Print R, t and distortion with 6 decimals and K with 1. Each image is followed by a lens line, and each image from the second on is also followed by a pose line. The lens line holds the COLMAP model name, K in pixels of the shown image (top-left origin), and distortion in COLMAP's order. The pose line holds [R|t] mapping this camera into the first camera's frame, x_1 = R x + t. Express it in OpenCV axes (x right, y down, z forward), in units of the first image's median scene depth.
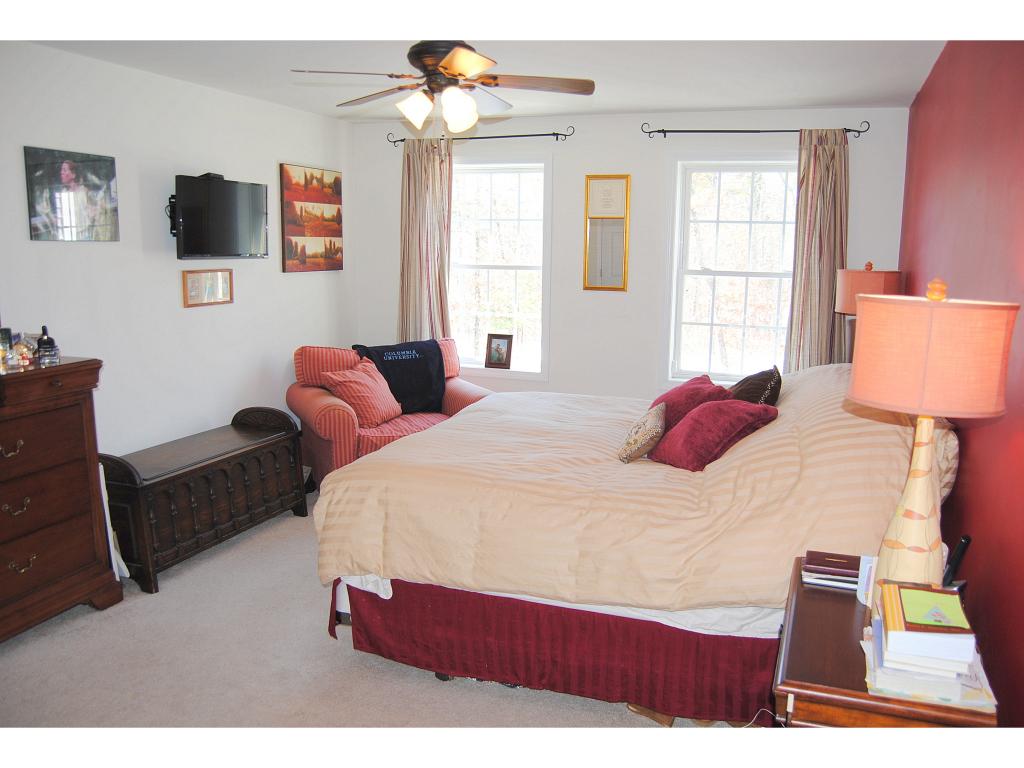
lens RADIAL K [[864.3, 0, 512.0], [0, 864.3, 384.0], [0, 0, 1]] dist [-0.015611, -0.002359]
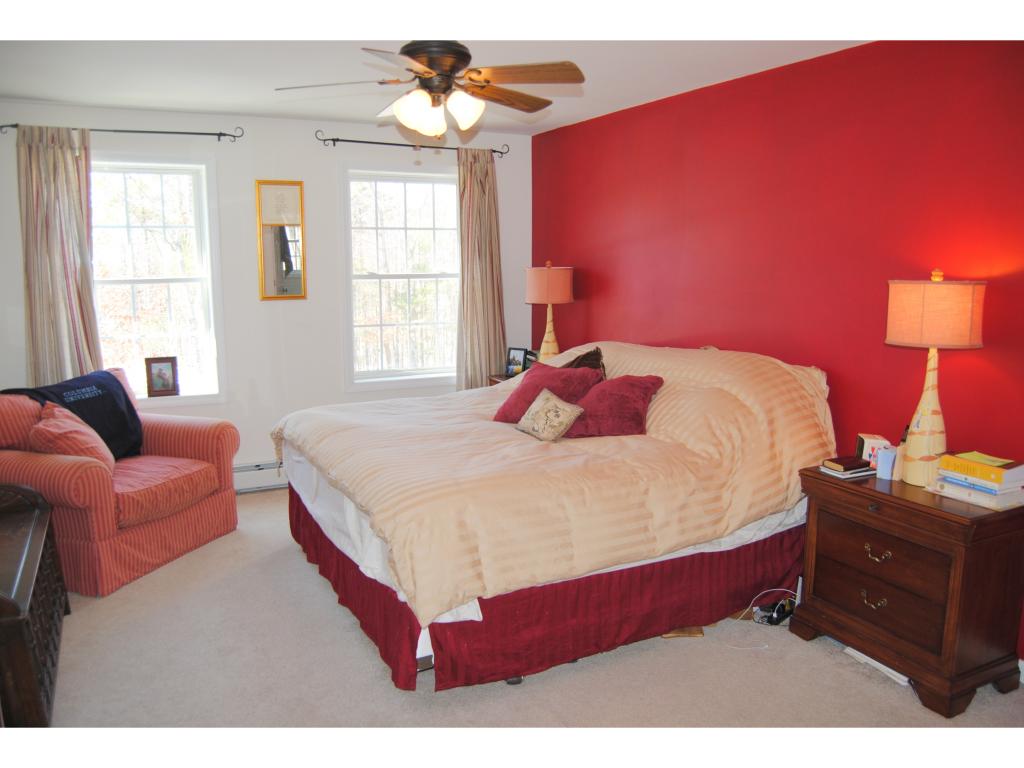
lens RADIAL K [[845.9, 0, 512.0], [0, 845.9, 384.0], [0, 0, 1]] dist [-0.005869, 0.001295]
pose [[0.704034, -0.130088, 0.698150, -0.400421], [0.131049, 0.989995, 0.052314, -0.031516], [-0.697970, 0.054661, 0.714038, 0.152541]]
